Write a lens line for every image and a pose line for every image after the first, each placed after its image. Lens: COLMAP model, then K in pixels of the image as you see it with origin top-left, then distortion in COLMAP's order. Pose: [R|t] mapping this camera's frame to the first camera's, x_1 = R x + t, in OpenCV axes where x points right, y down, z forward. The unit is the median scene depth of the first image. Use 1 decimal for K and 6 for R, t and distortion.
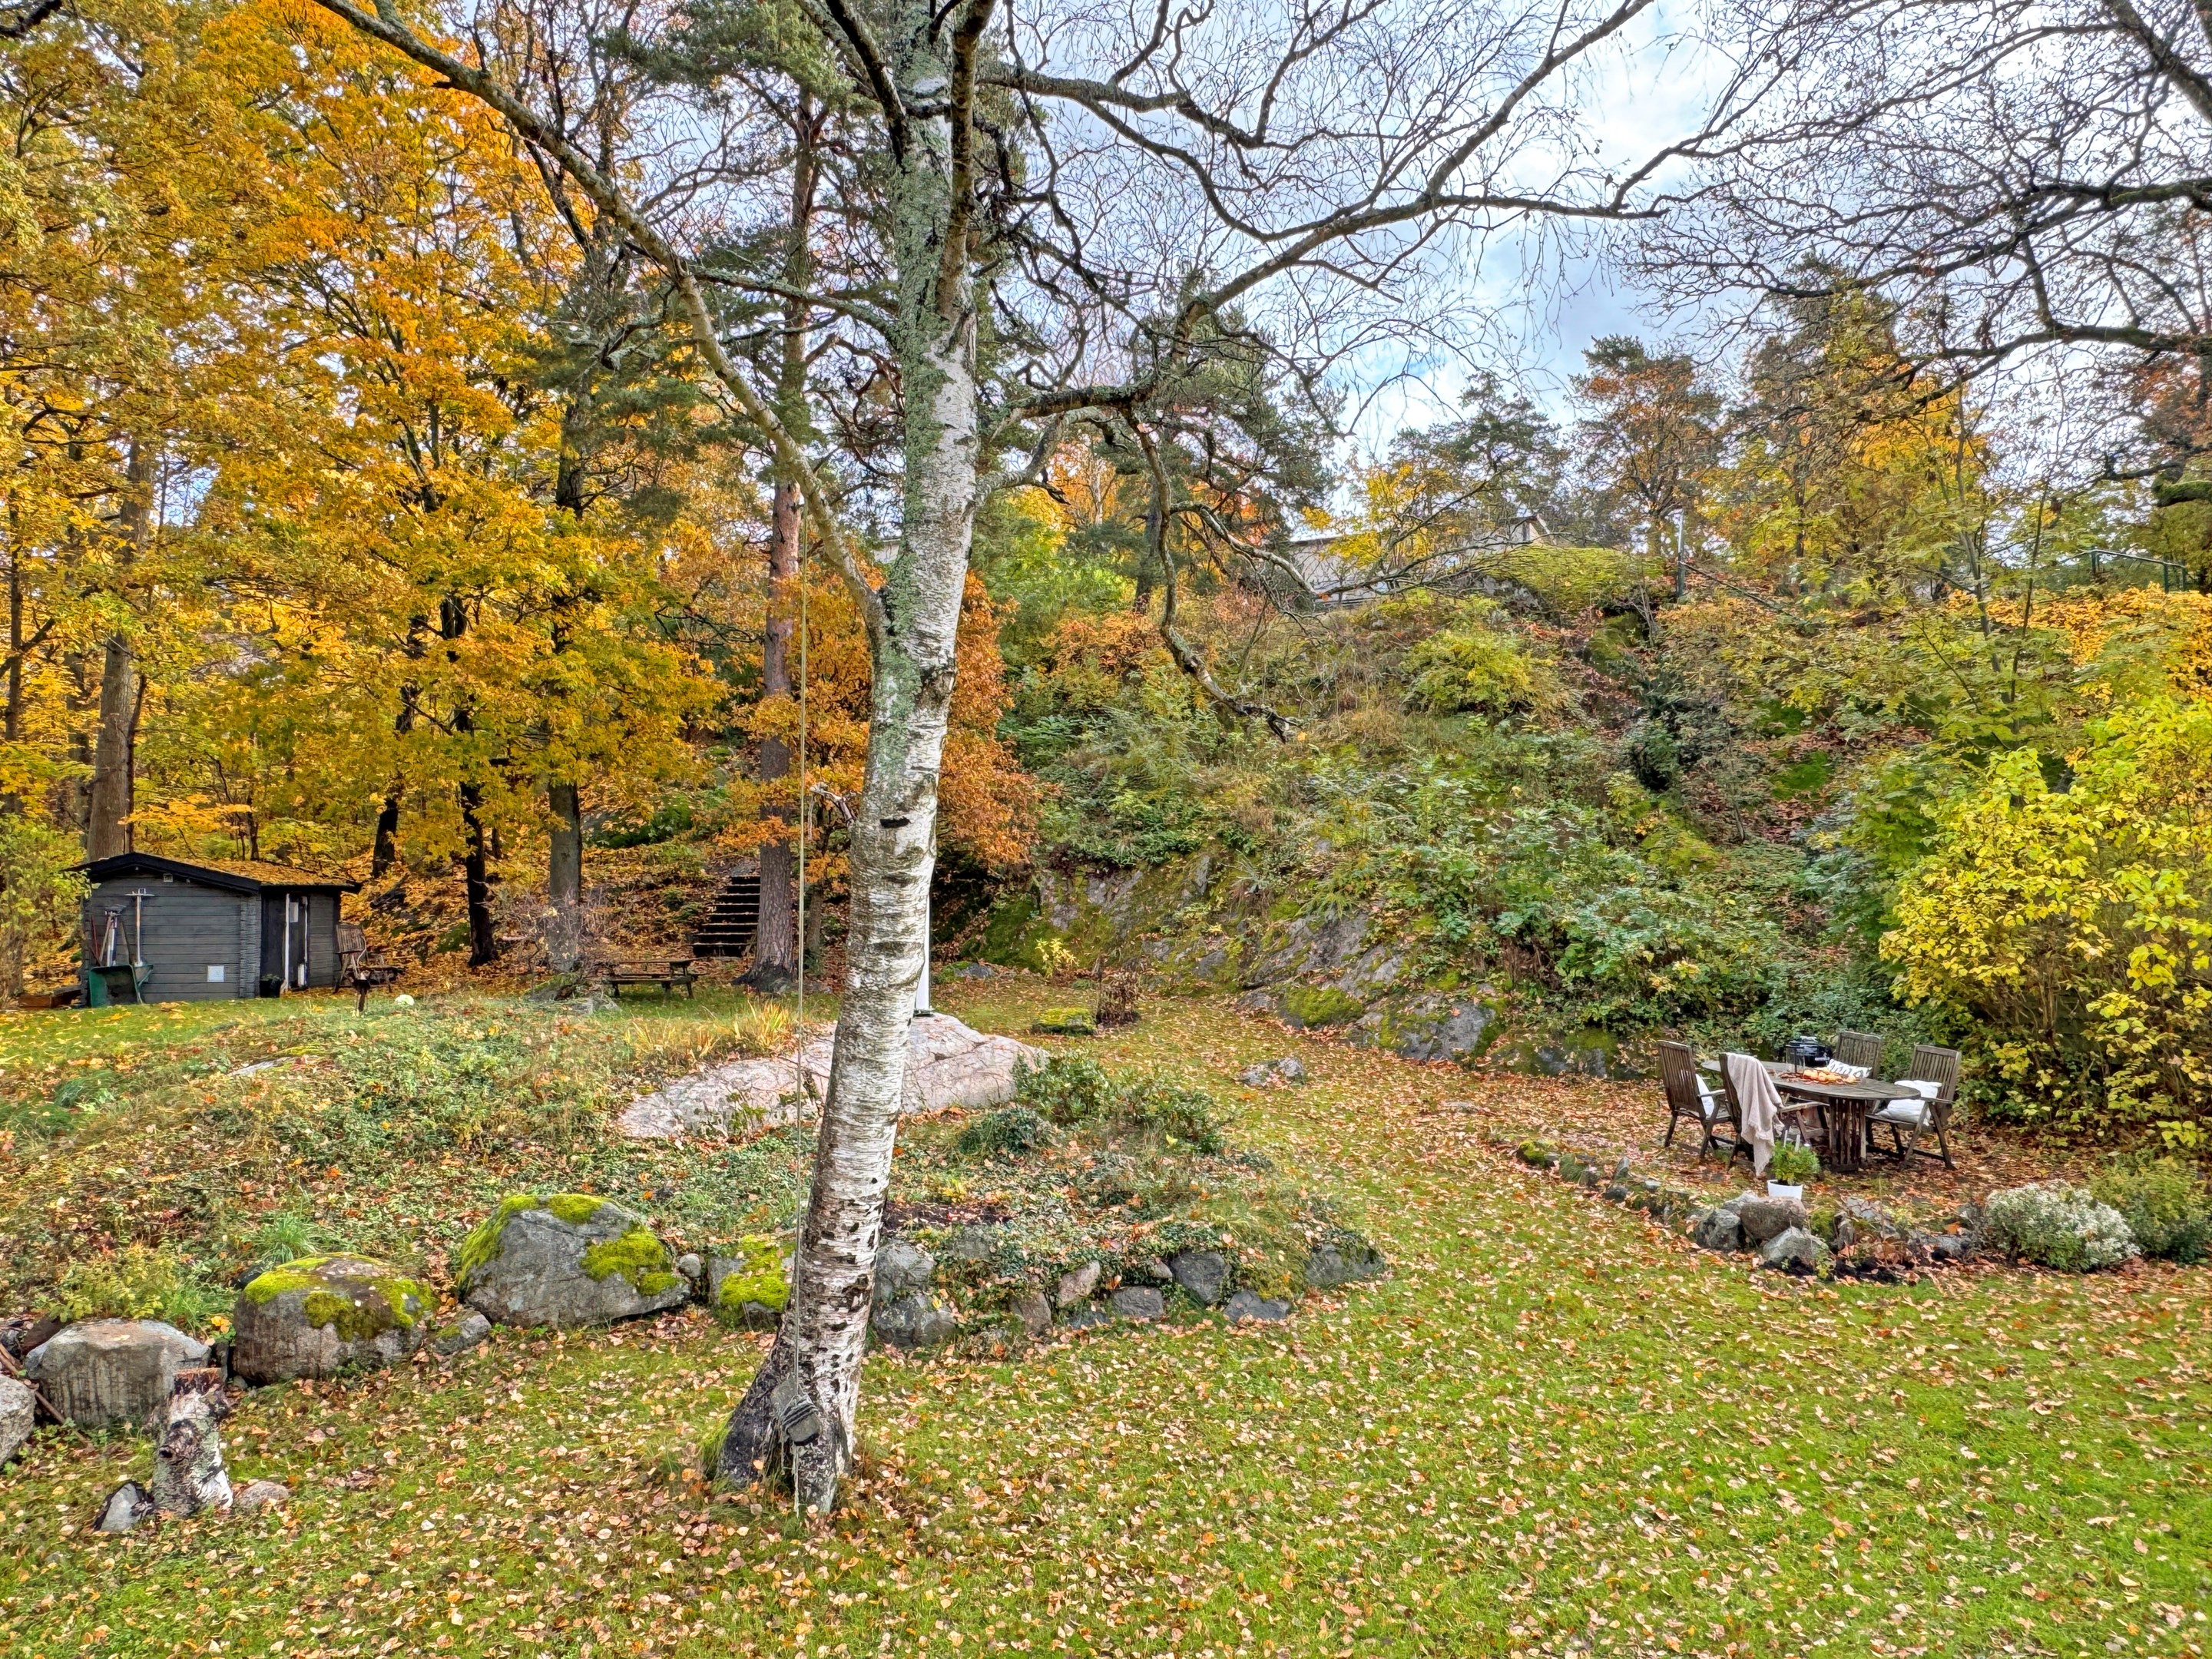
lens RADIAL K [[1465.6, 0, 1103.5], [0, 1465.6, 829.6], [0, 0, 1]] dist [-0.002361, 0.001472]
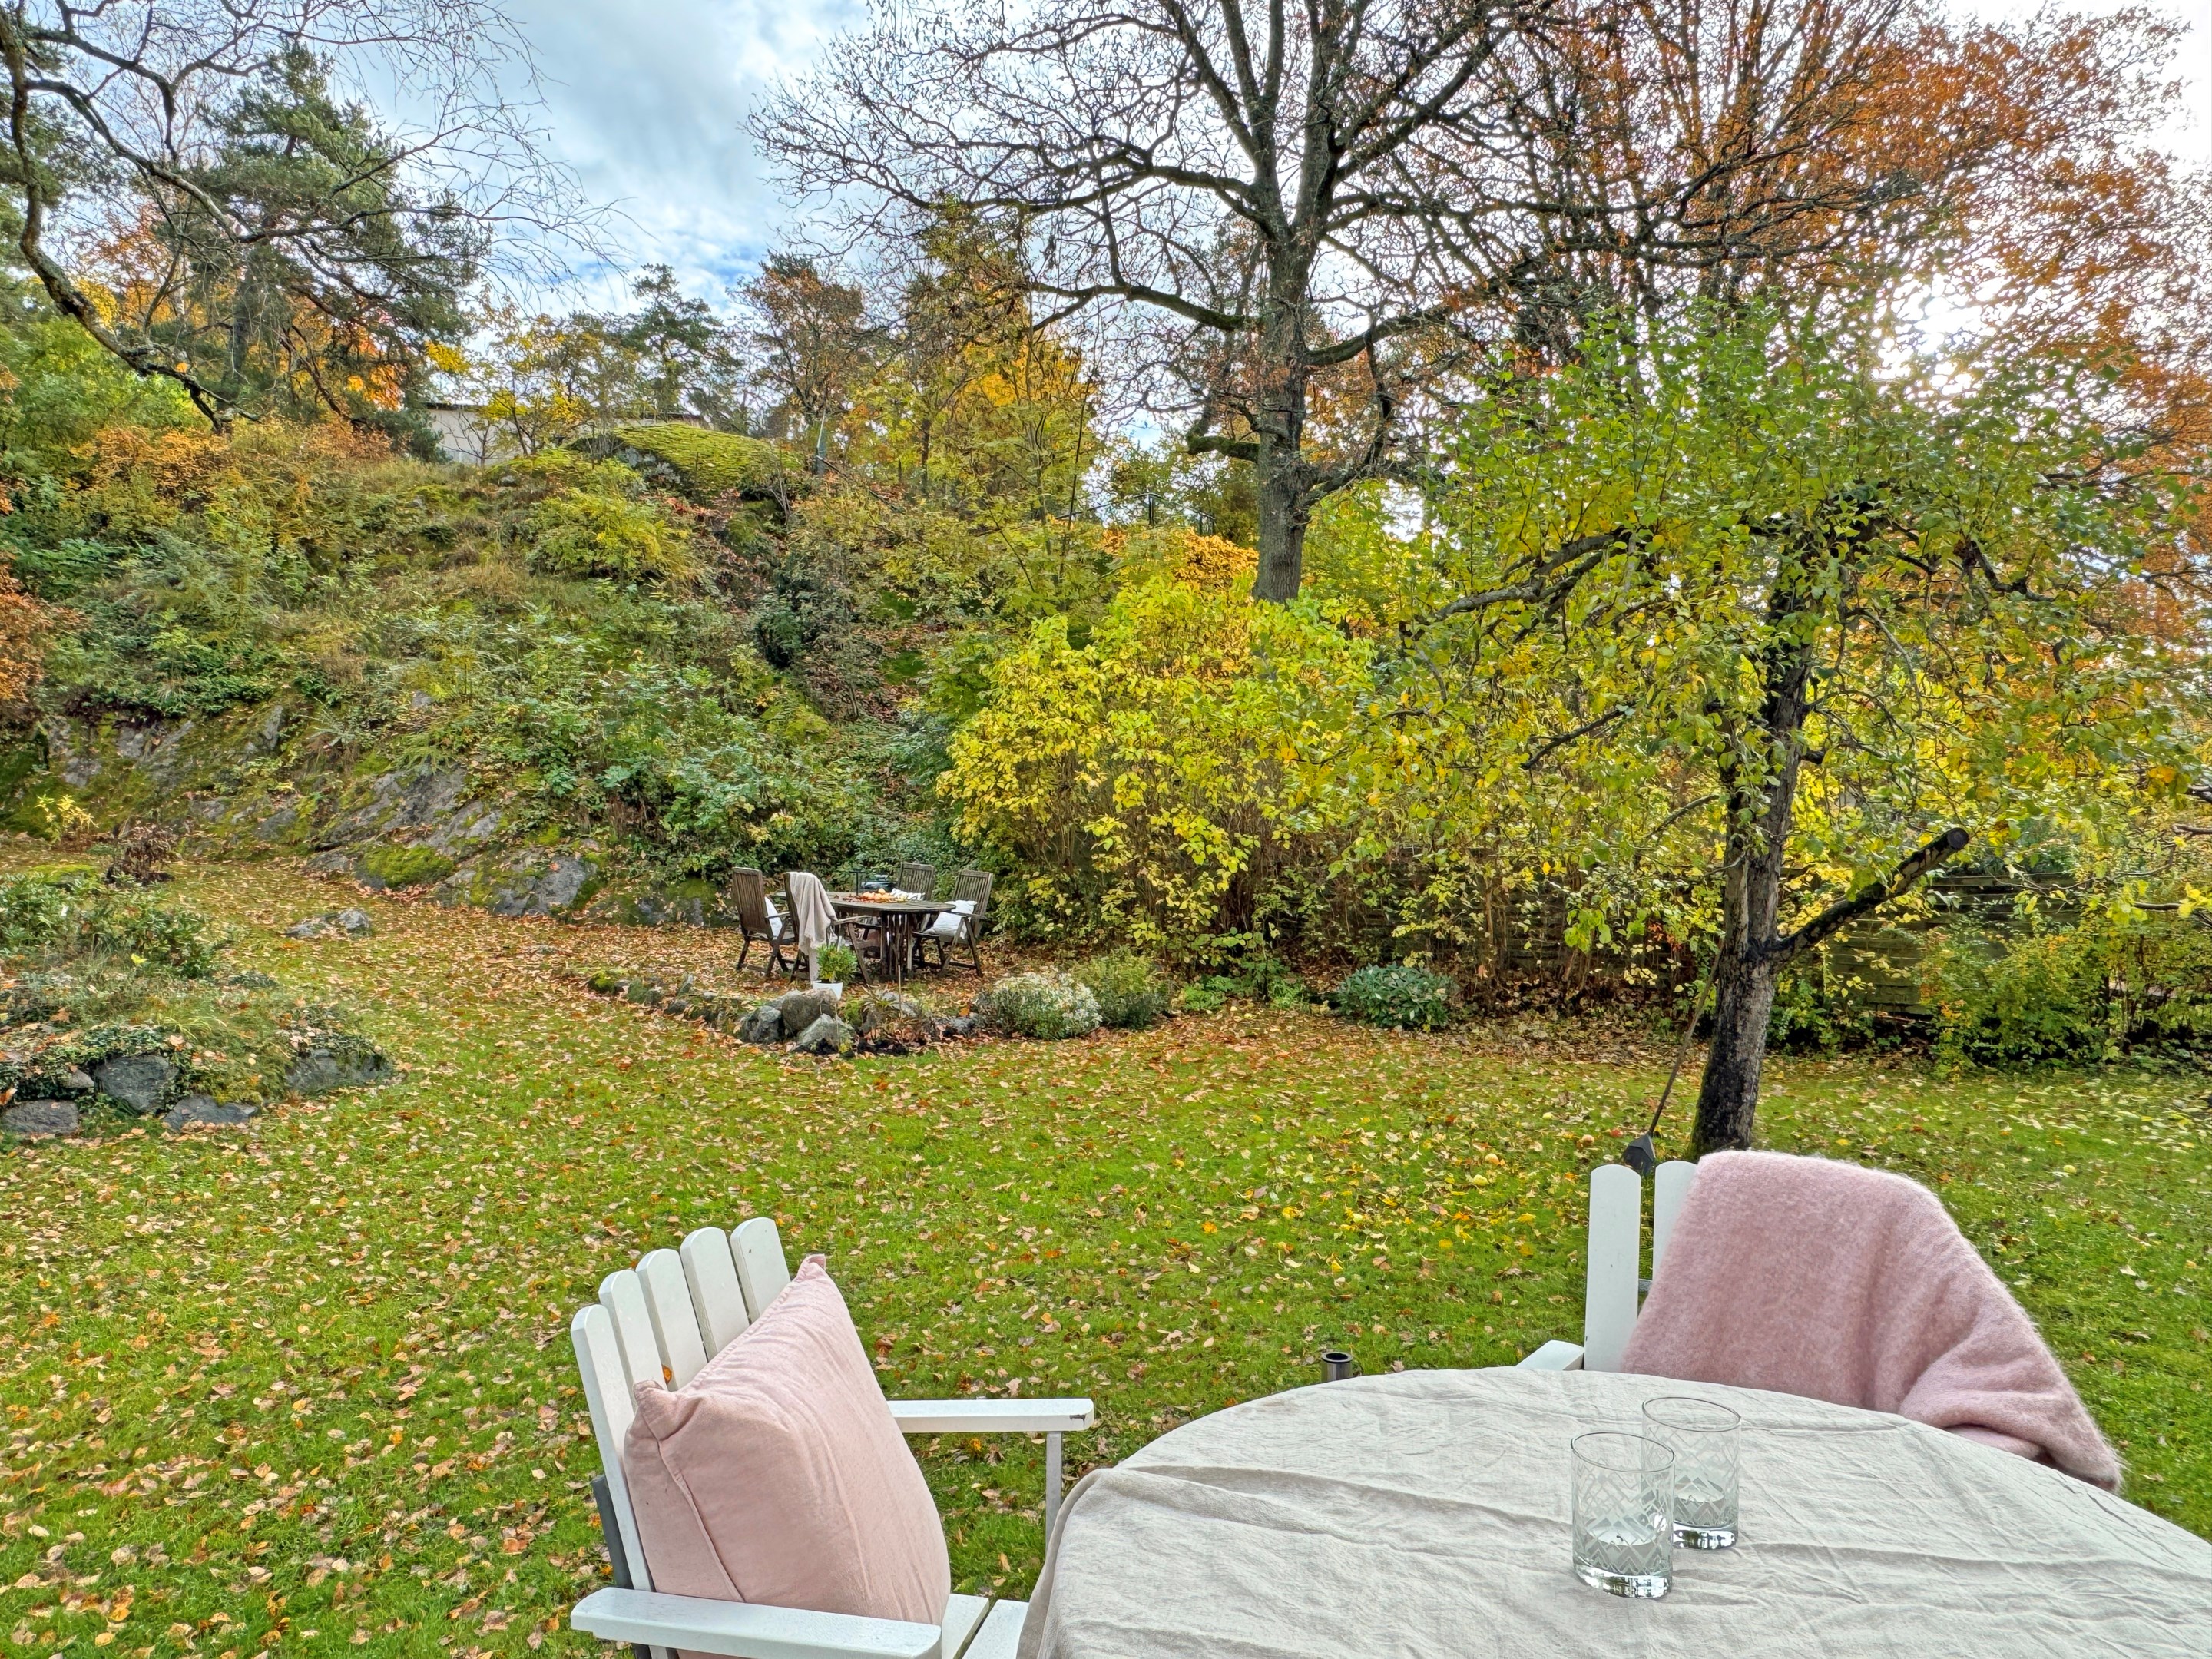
lens RADIAL K [[1465.6, 0, 1098.7], [0, 1465.6, 831.0], [0, 0, 1]] dist [-0.002361, 0.001472]
pose [[0.856129, 0.011195, 0.516641, 0.039592], [-0.038339, 0.998386, 0.041897, 0.038248], [-0.515339, -0.055677, 0.855176, -0.003687]]
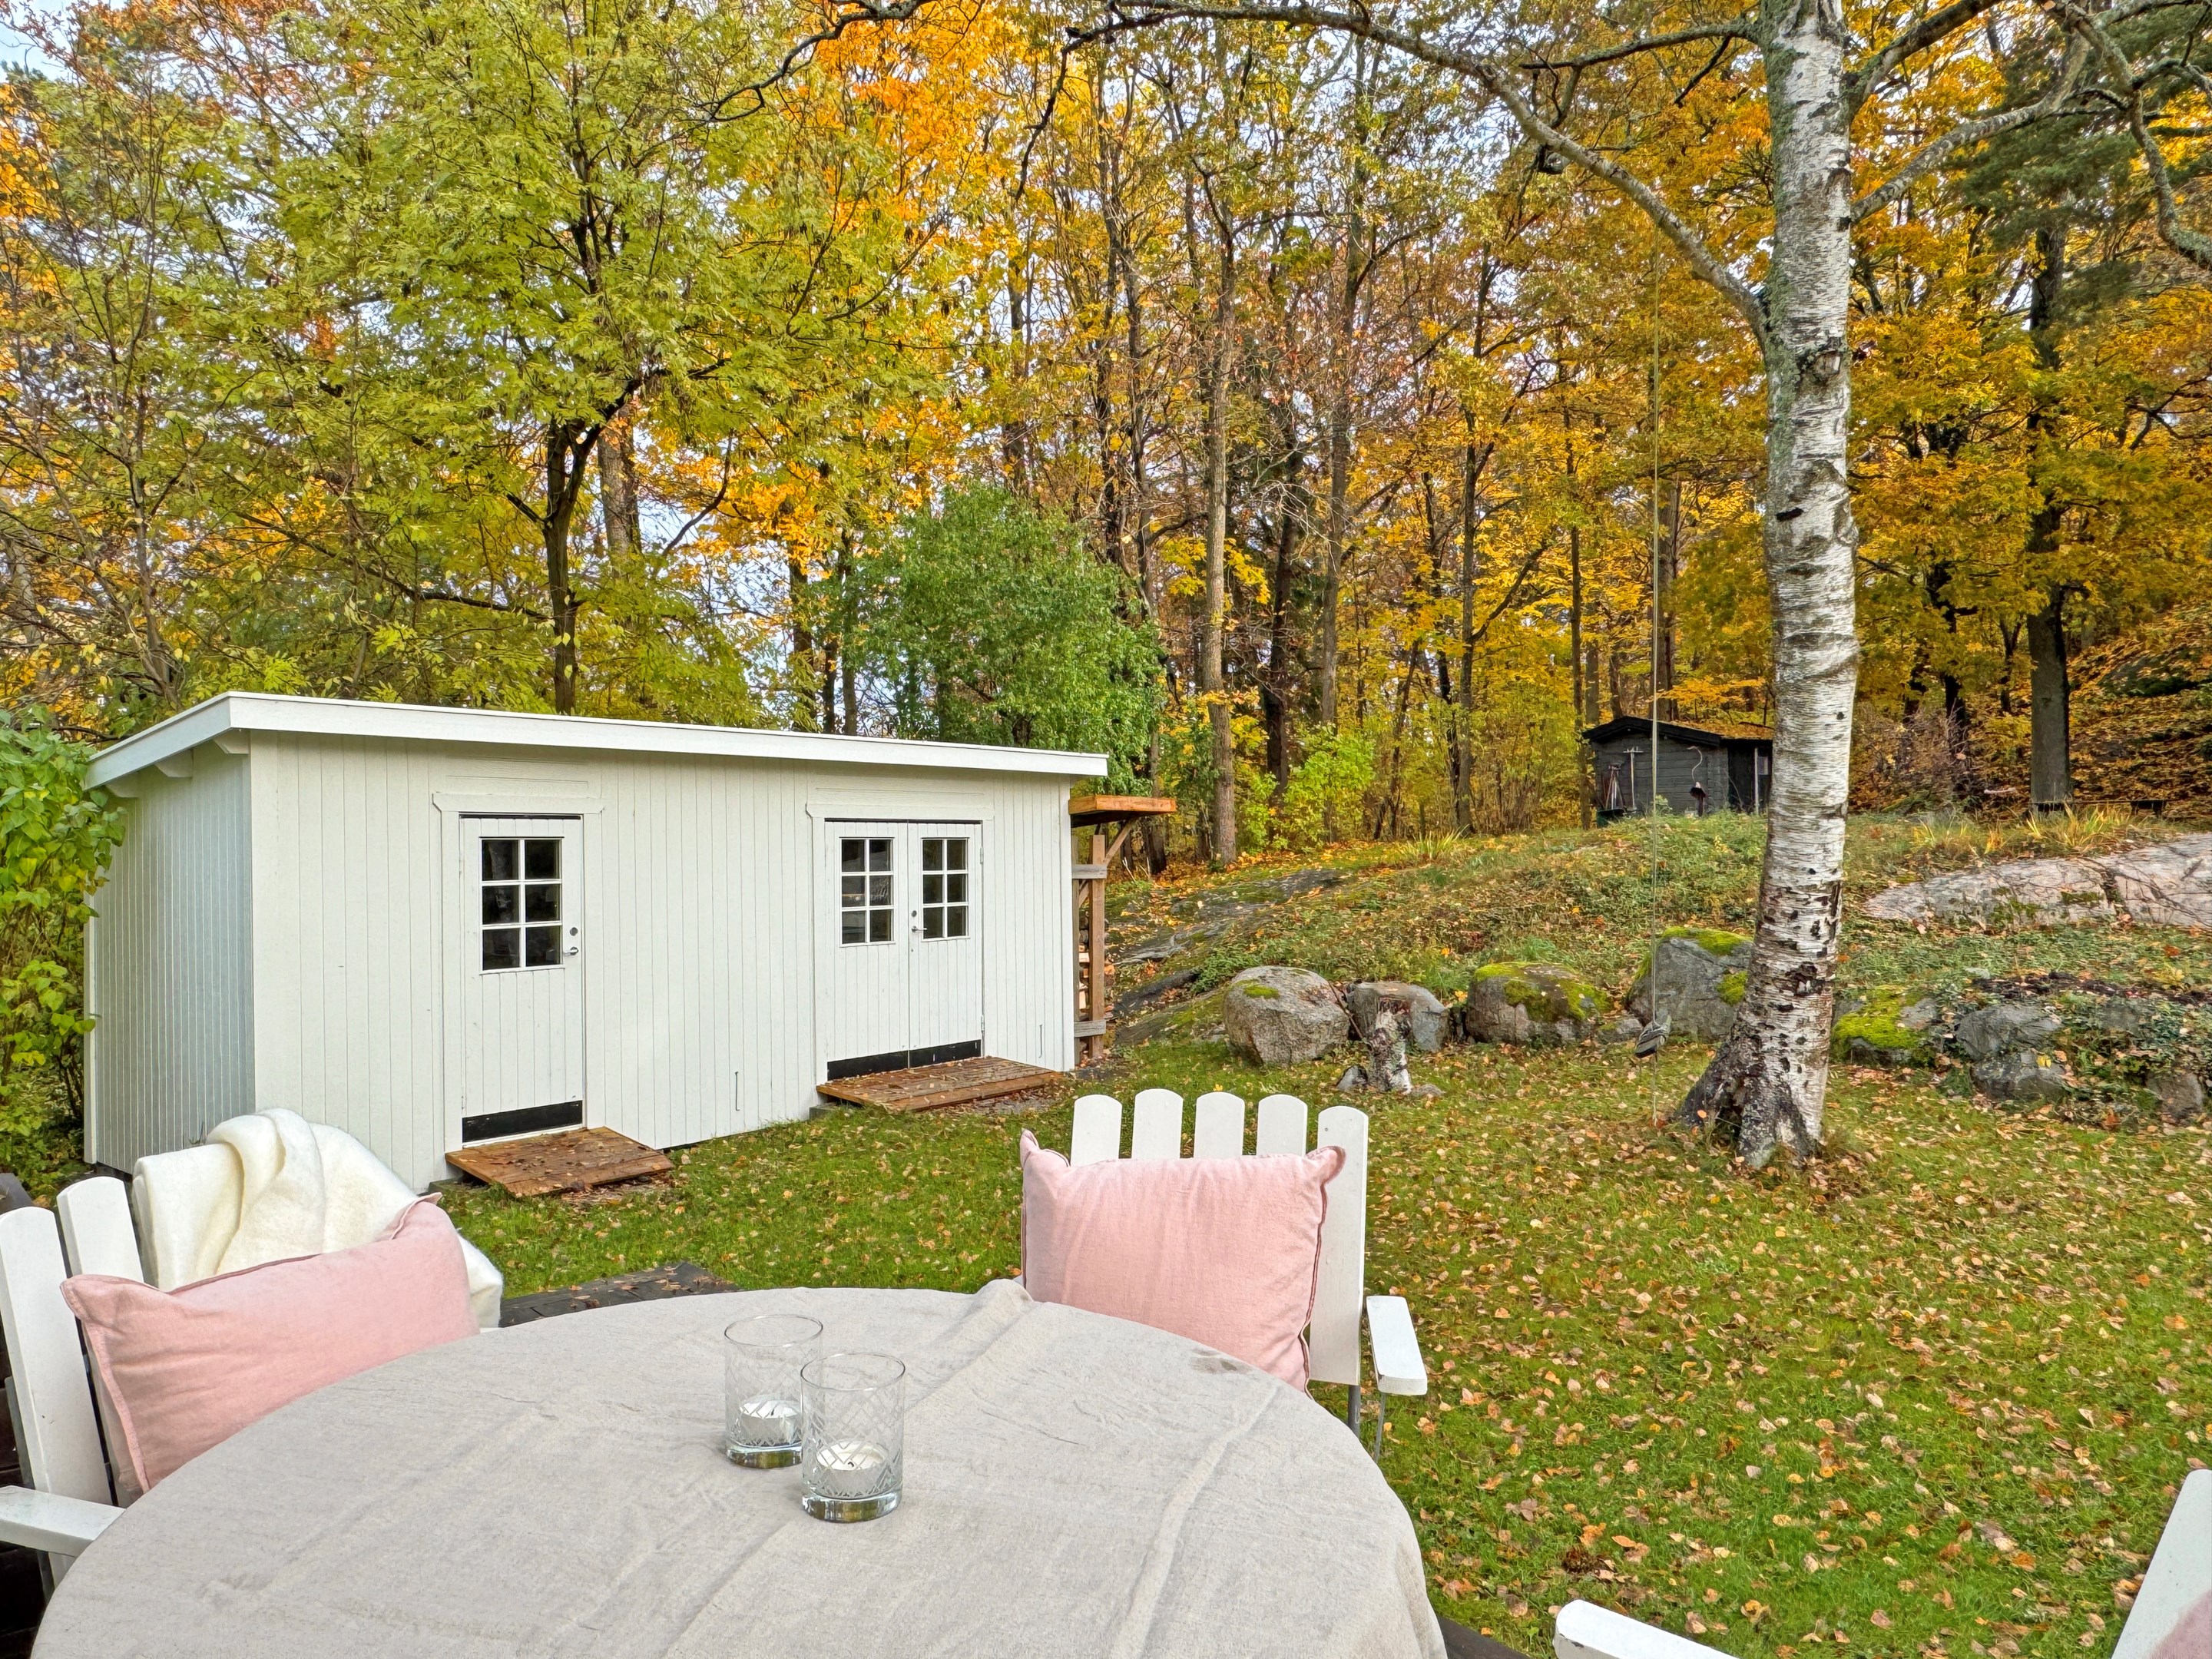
lens RADIAL K [[1465.6, 0, 1101.0], [0, 1465.6, 836.5], [0, 0, 1]] dist [-0.002361, 0.001472]
pose [[0.504787, 0.004190, -0.863234, 0.595551], [0.050513, 0.998131, 0.034383, 0.190899], [0.861765, -0.060961, 0.503632, 0.061842]]
